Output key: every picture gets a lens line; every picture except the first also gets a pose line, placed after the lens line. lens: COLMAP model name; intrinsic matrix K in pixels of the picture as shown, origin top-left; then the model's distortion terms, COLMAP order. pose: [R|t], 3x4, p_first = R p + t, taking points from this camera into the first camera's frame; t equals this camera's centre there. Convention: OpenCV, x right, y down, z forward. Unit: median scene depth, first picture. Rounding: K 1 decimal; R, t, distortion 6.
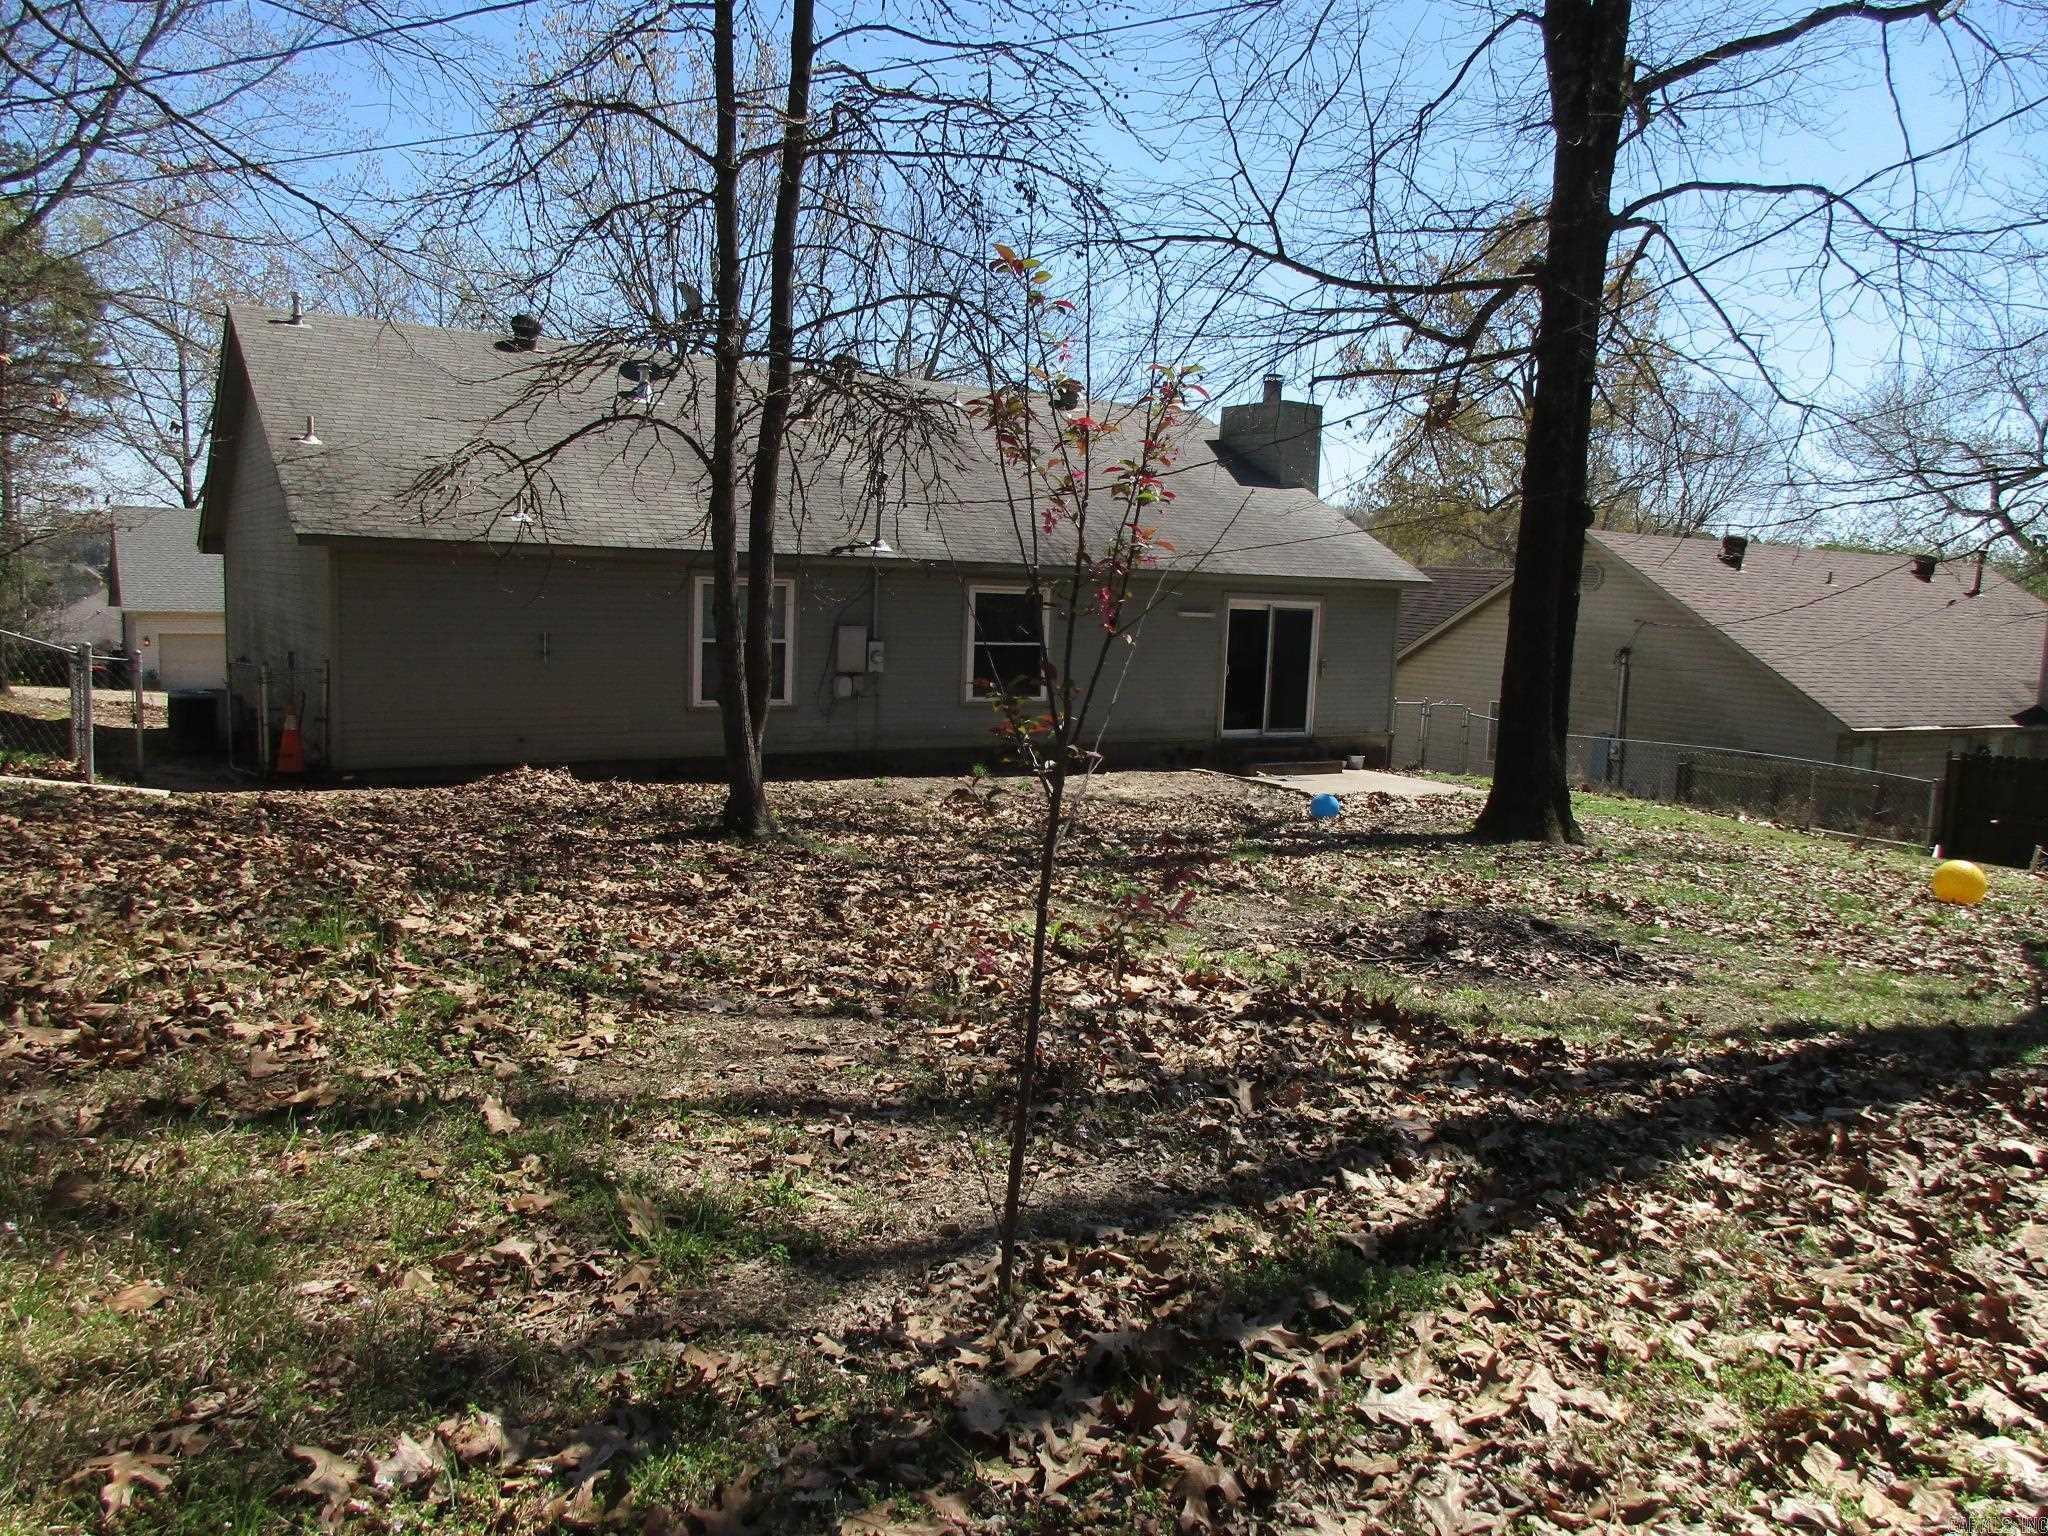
lens RADIAL K [[1553.6, 0, 1024.0], [0, 1553.6, 768.0], [0, 0, 1]] dist [-0.001766, -0.014204]
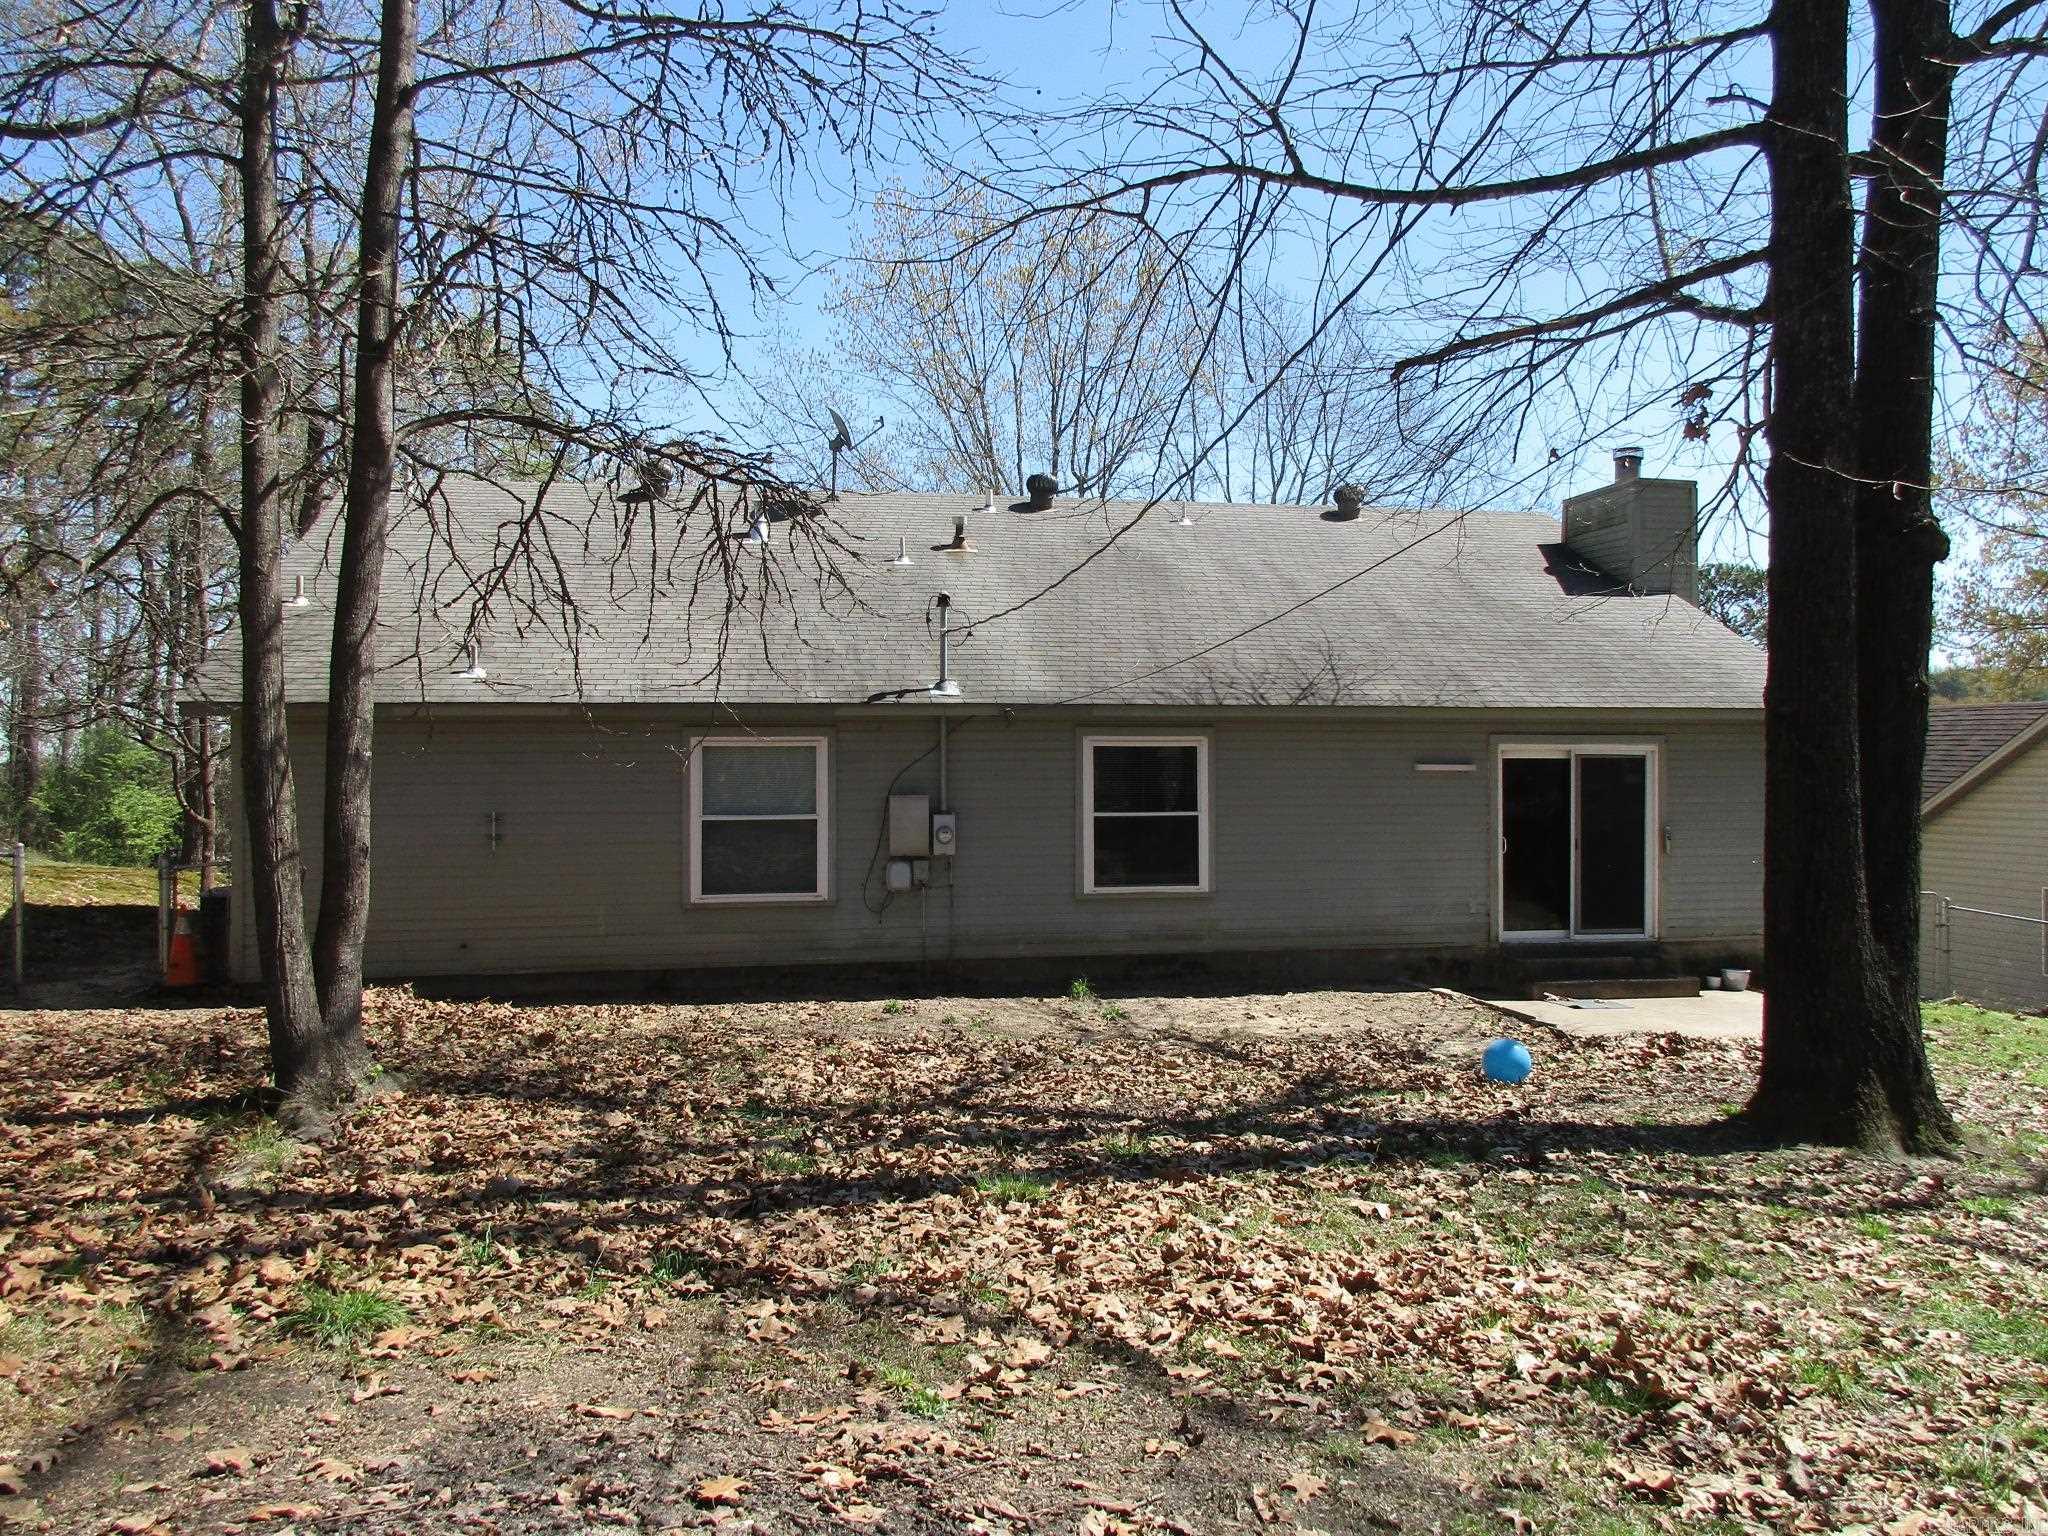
lens RADIAL K [[1553.6, 0, 1024.0], [0, 1553.6, 768.0], [0, 0, 1]] dist [-0.001766, -0.014204]
pose [[0.930025, -0.037929, -0.365533, 0.194982], [-0.007951, 0.992350, -0.123201, -0.010258], [0.367410, 0.117486, 0.922609, 0.284056]]
